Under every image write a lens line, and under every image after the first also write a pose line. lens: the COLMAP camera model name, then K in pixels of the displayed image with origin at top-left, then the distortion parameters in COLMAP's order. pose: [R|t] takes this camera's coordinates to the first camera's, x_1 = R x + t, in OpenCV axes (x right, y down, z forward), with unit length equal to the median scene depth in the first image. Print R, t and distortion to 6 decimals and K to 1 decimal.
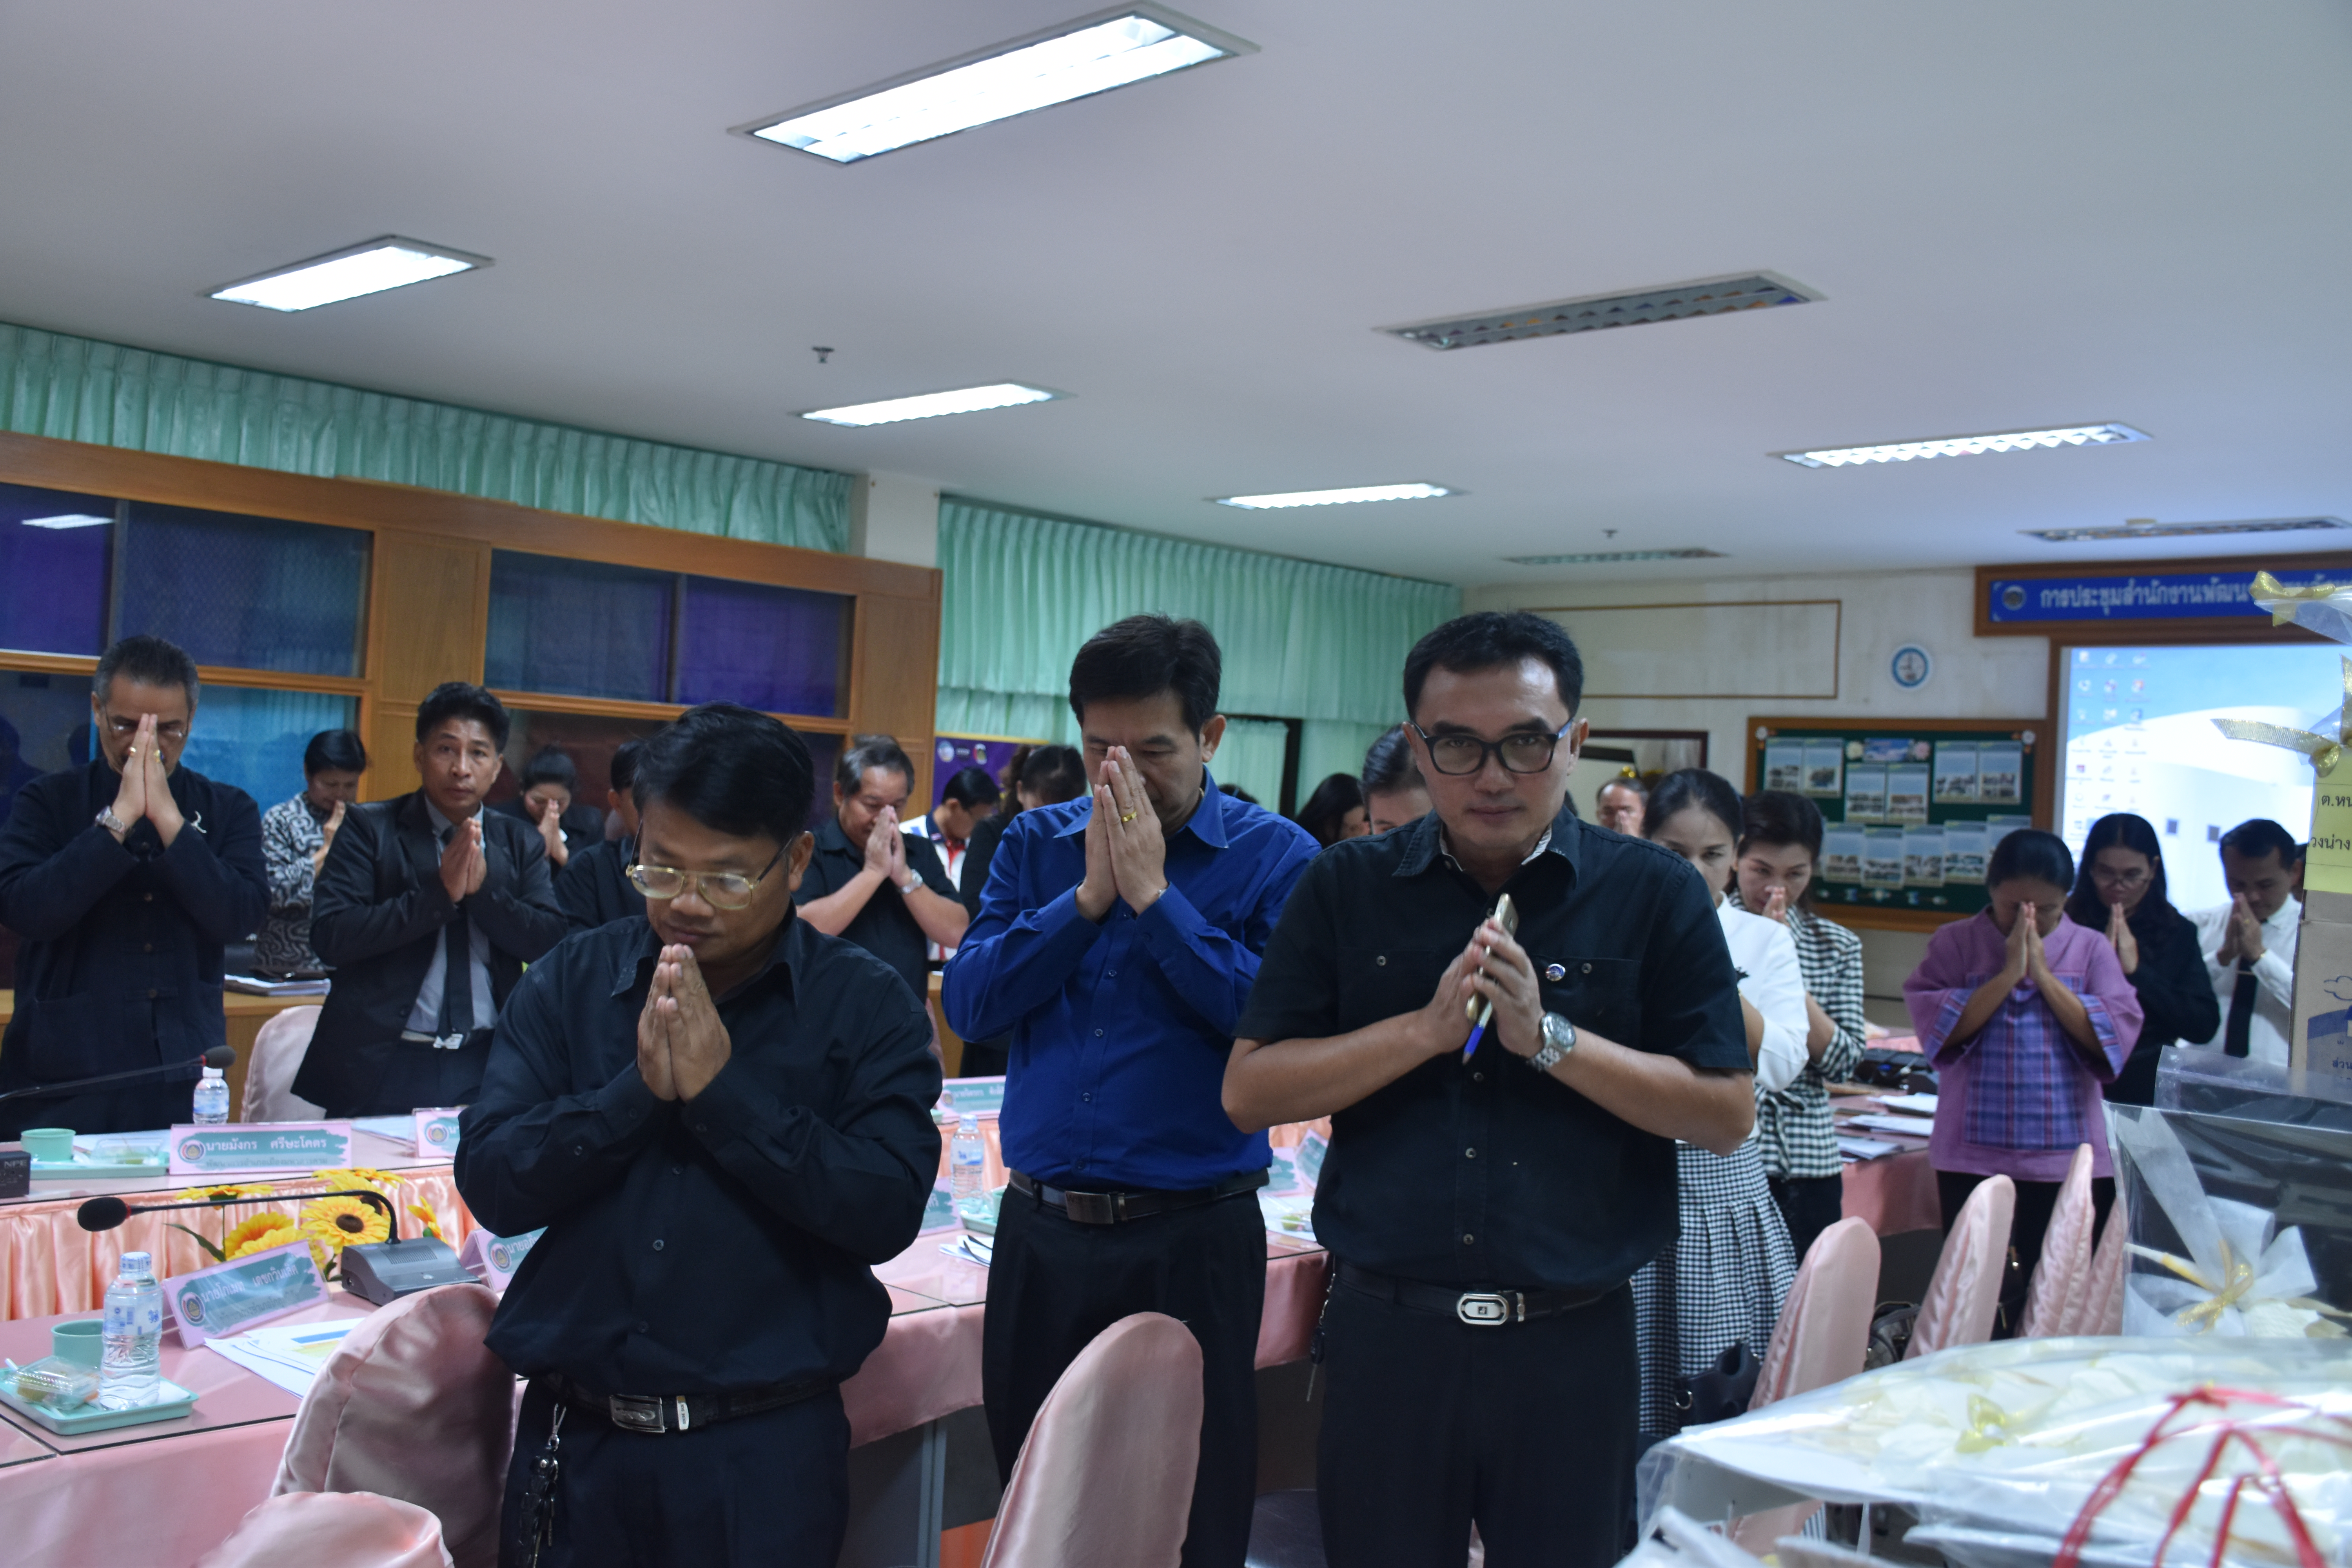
lens RADIAL K [[2240.7, 0, 1167.8], [0, 2240.7, 770.4], [0, 0, 1]] dist [-0.074868, 0.170974]
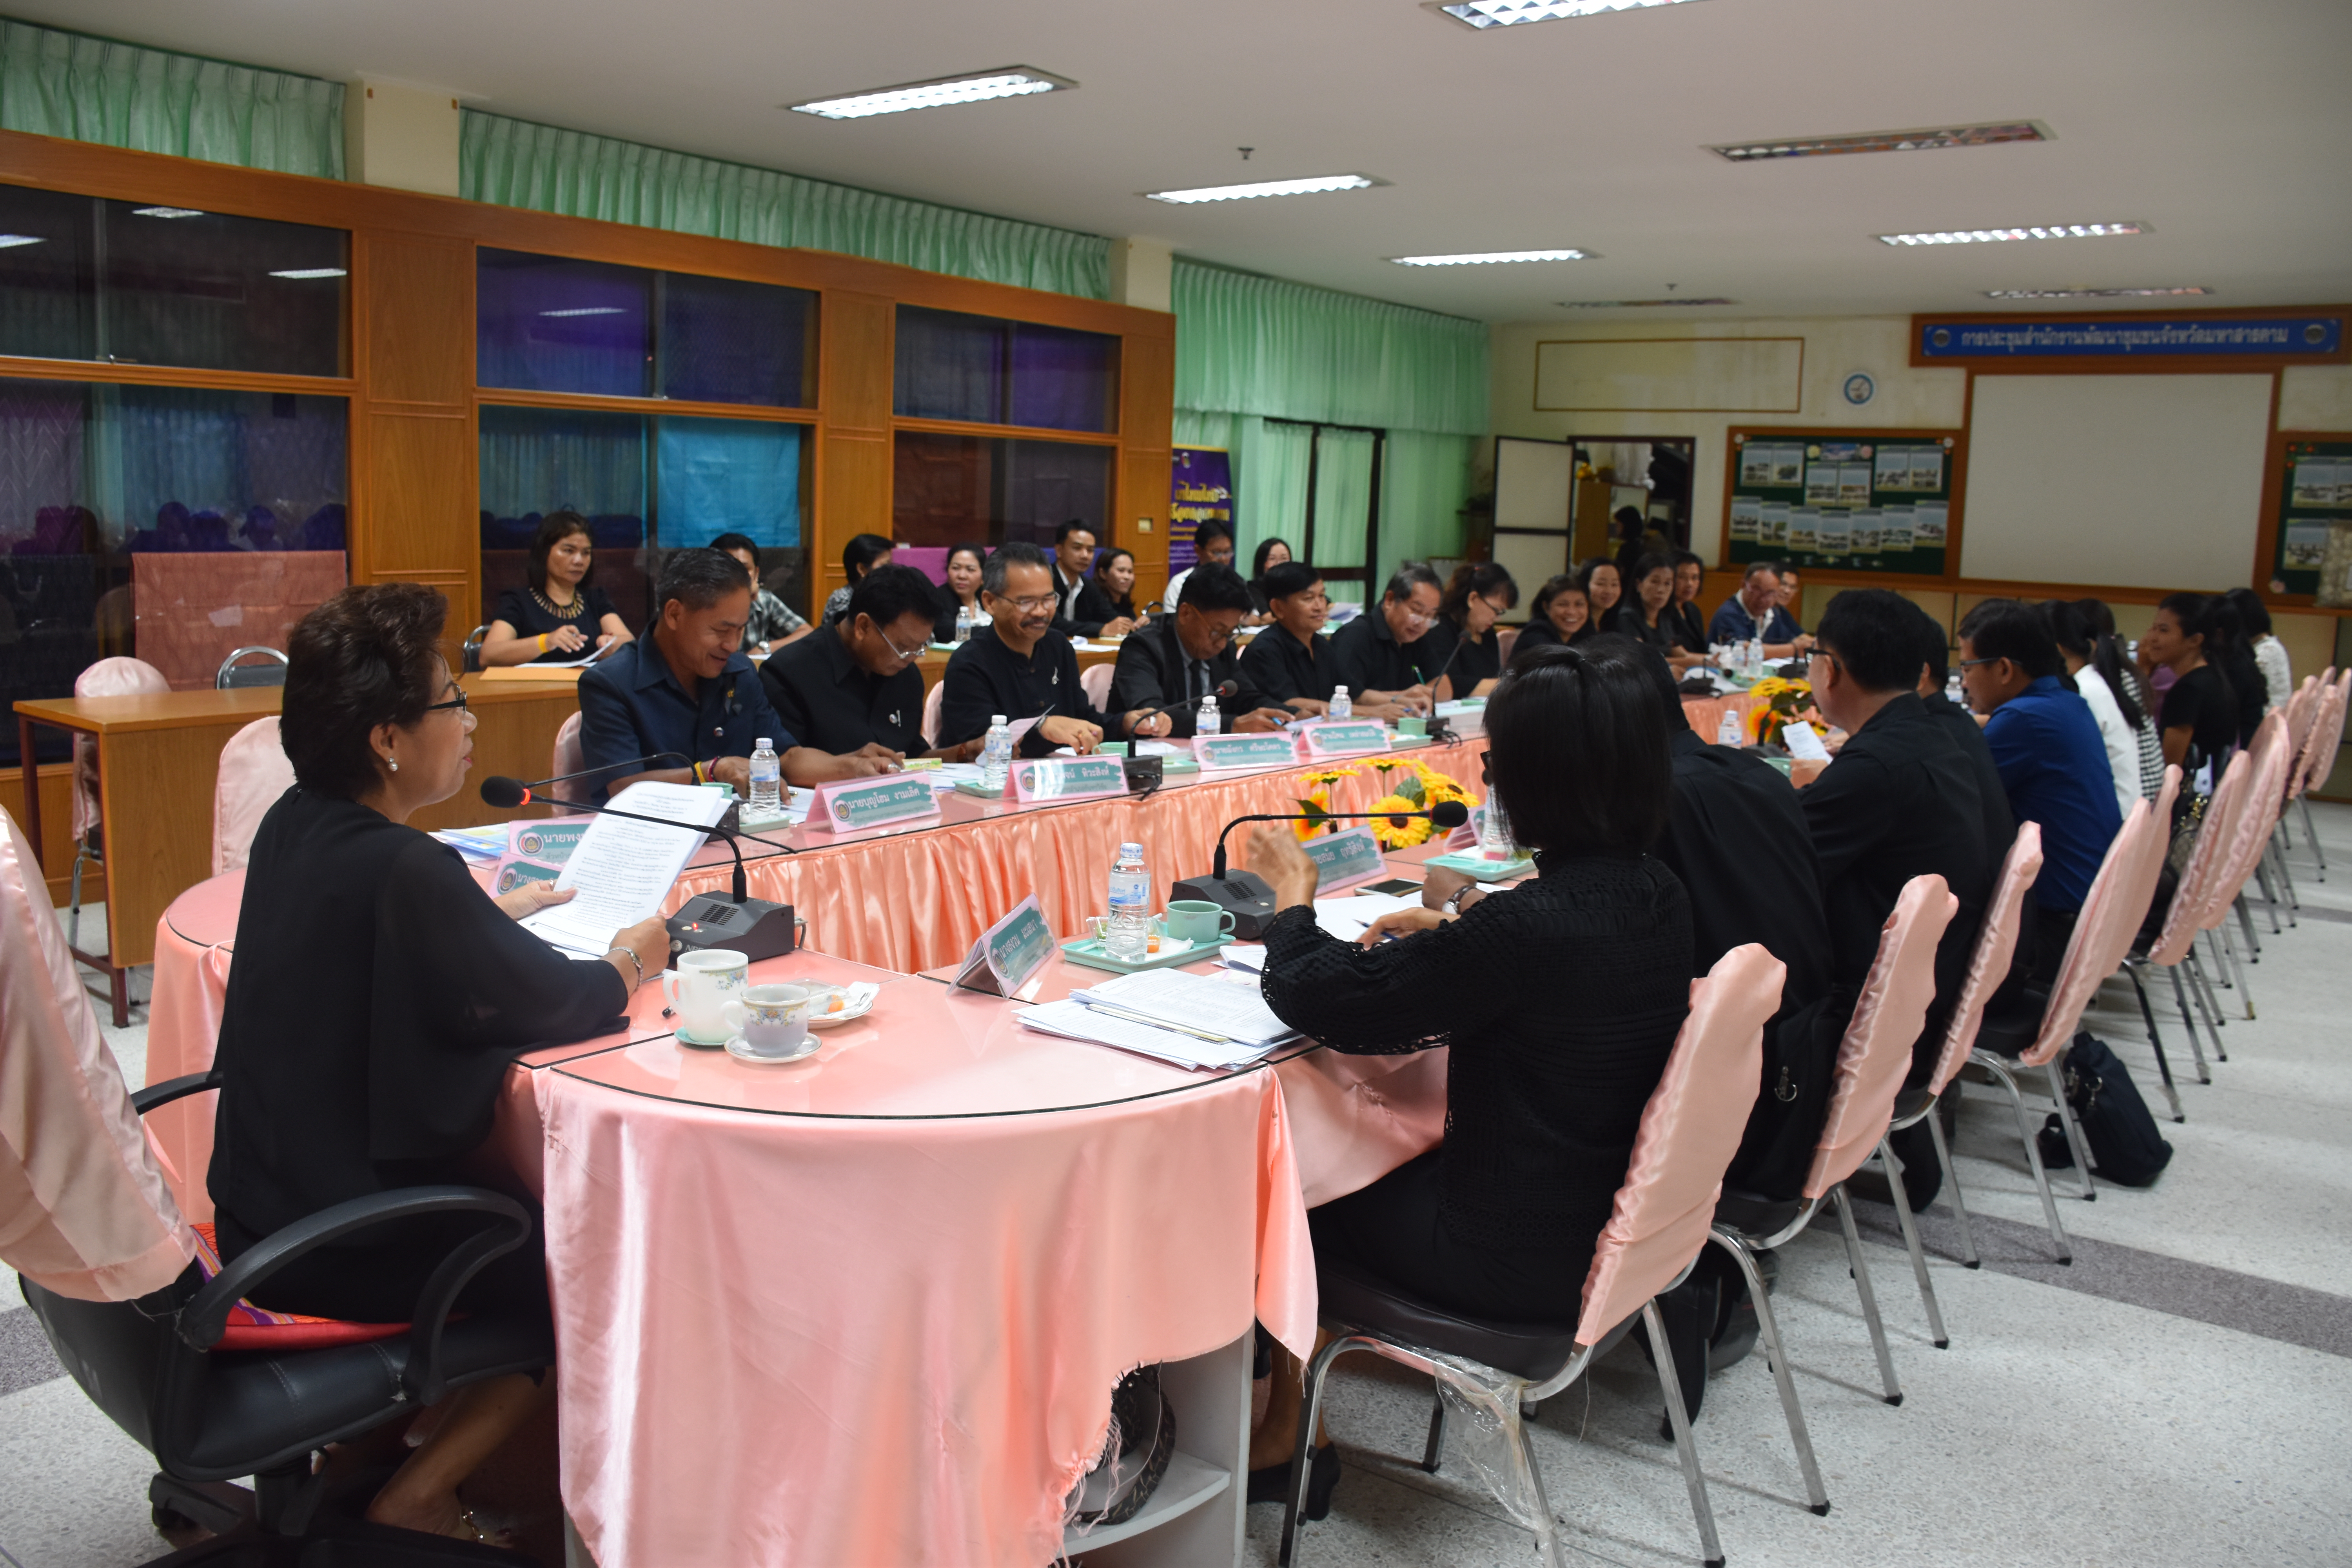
lens RADIAL K [[1866.9, 0, 1176.0], [0, 1866.9, 784.0], [0, 0, 1]] dist [-0.151387, 0.119649]
pose [[0.992383, -0.036427, 0.117683, -0.276931], [0.016115, 0.985459, 0.169147, -0.005800], [-0.122134, -0.165963, 0.978540, -0.079381]]
